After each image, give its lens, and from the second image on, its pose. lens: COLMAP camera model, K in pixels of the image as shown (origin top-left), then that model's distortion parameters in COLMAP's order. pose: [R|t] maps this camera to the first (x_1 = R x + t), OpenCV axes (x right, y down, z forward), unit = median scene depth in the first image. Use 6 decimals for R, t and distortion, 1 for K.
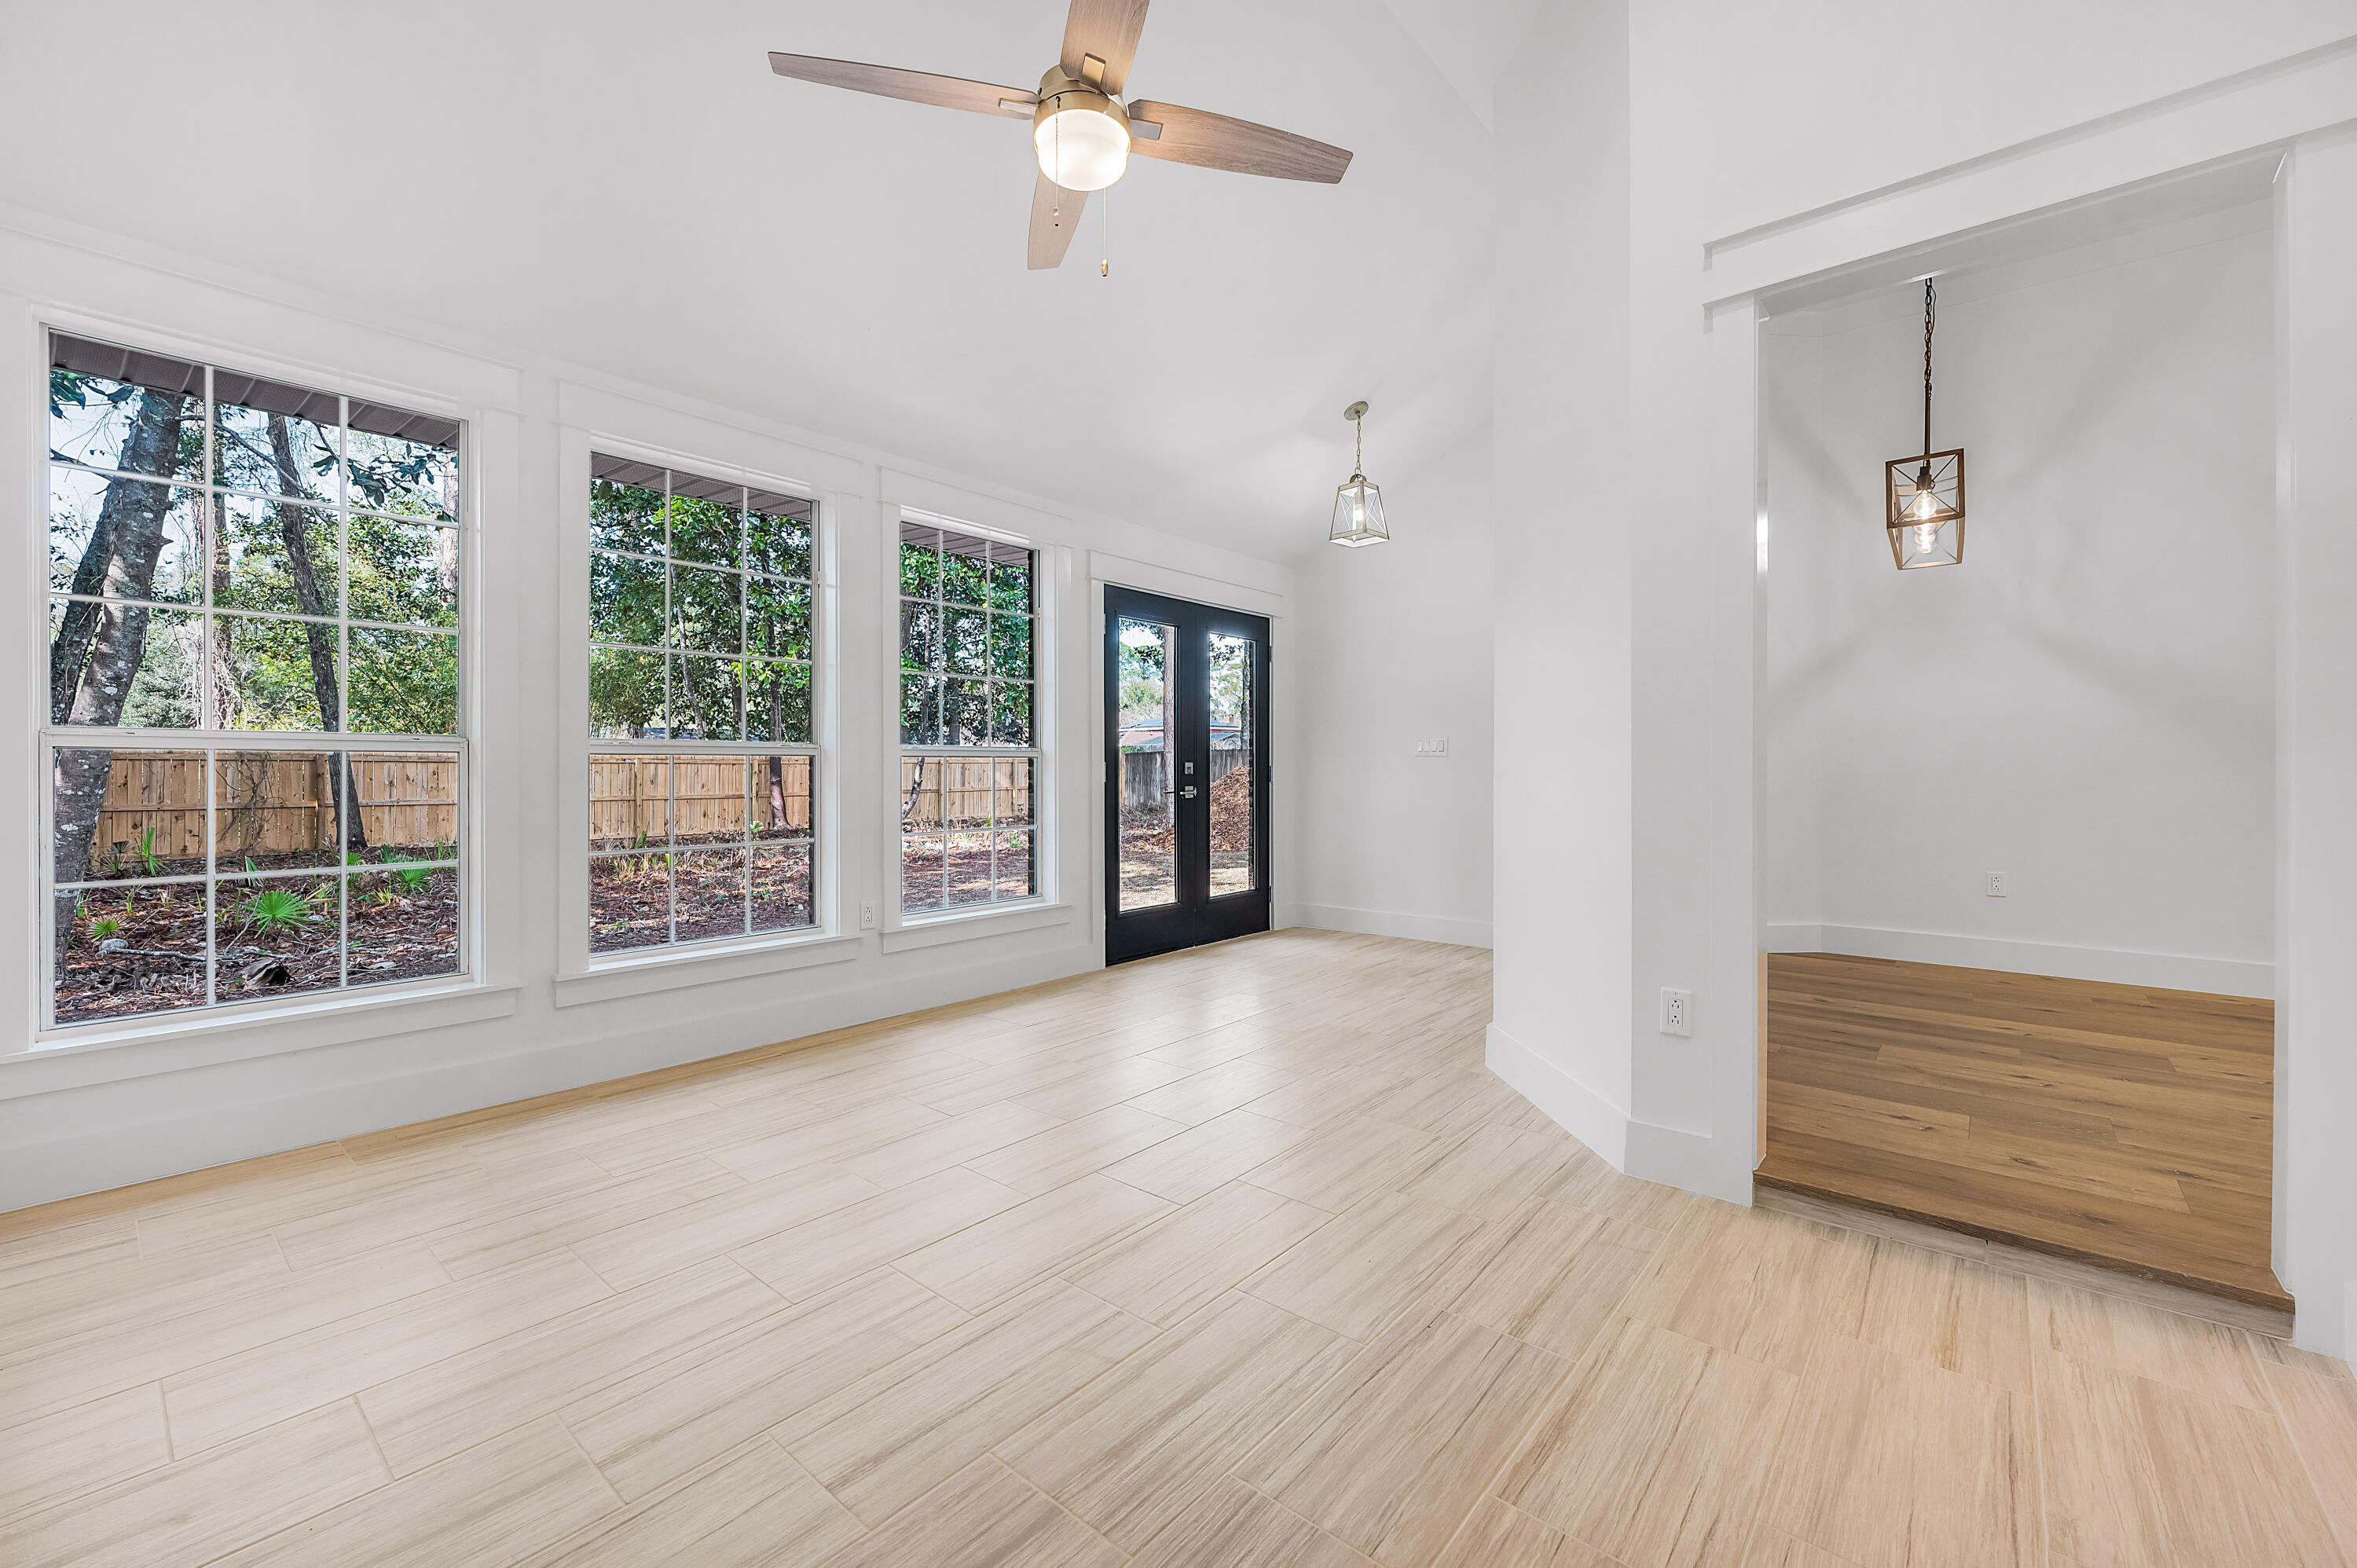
lens RADIAL K [[953.4, 0, 1186.1], [0, 953.4, 775.1], [0, 0, 1]] dist [0.001283, -0.001050]
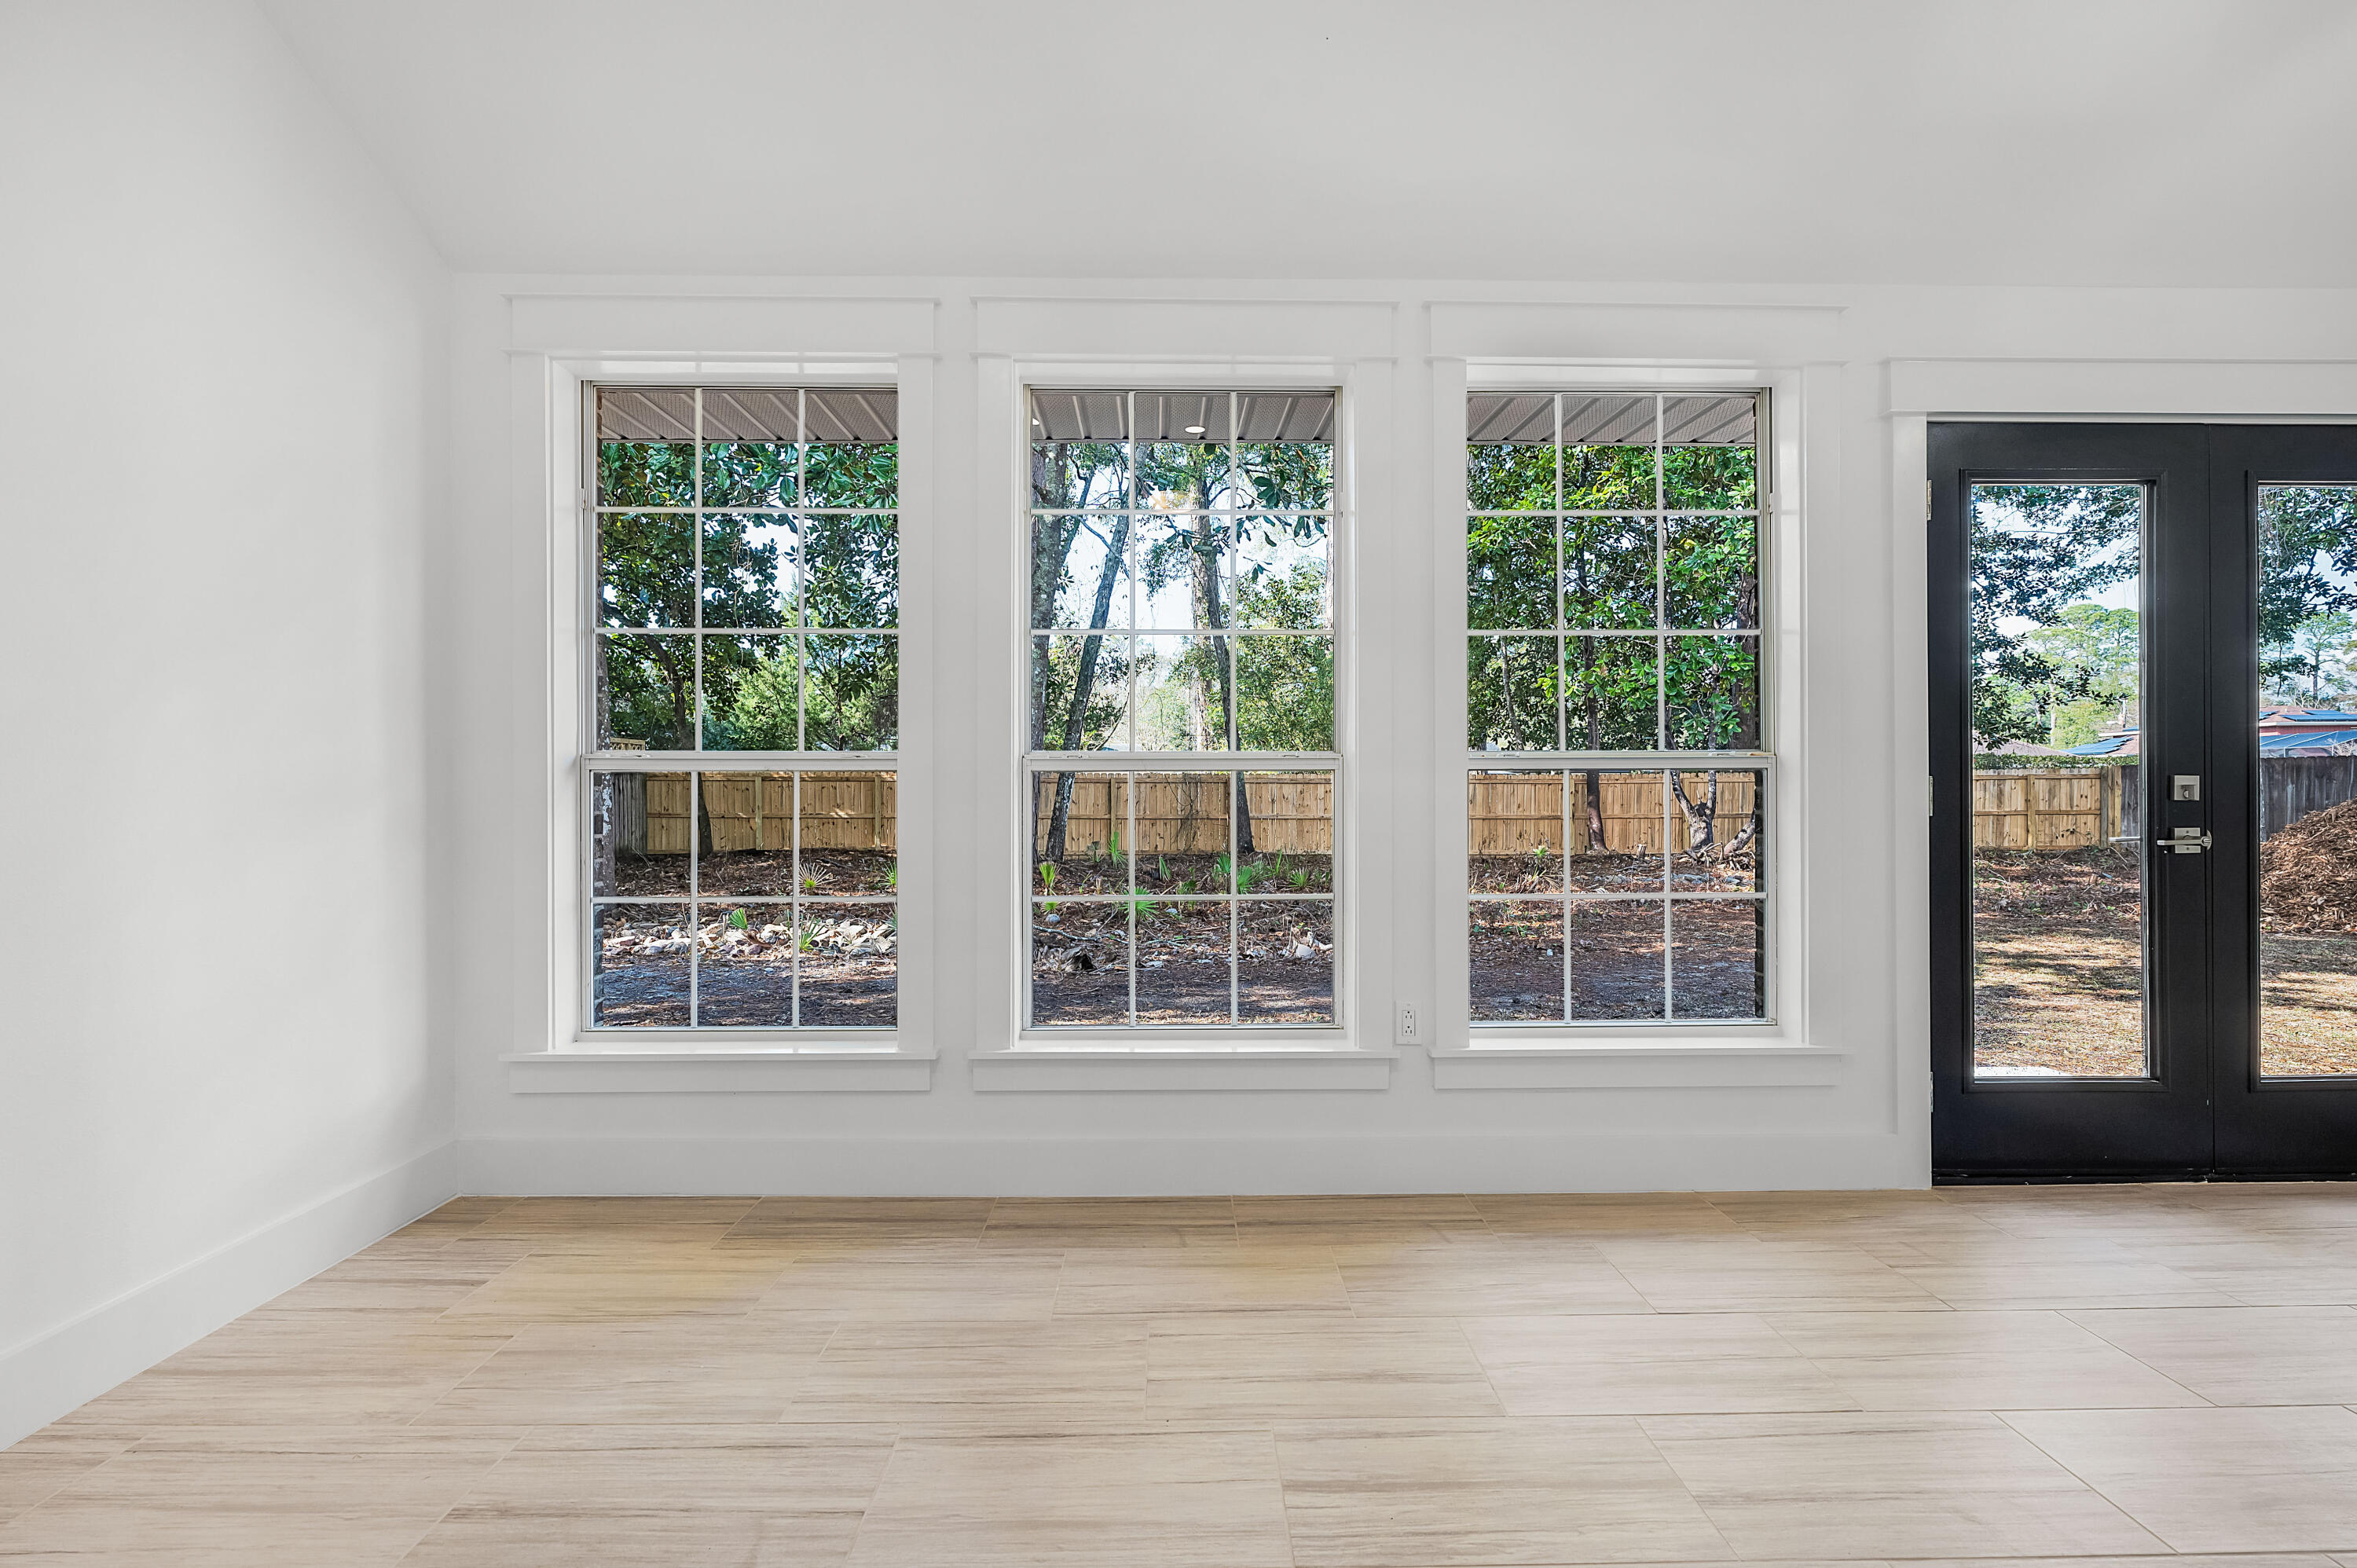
lens RADIAL K [[953.4, 0, 1177.3], [0, 953.4, 785.4], [0, 0, 1]] dist [0.001283, -0.001050]
pose [[0.657715, -0.002966, -0.753261, 0.032724], [-0.004591, 0.999958, -0.007946, -0.003045], [0.753253, 0.008684, 0.657674, 0.389102]]
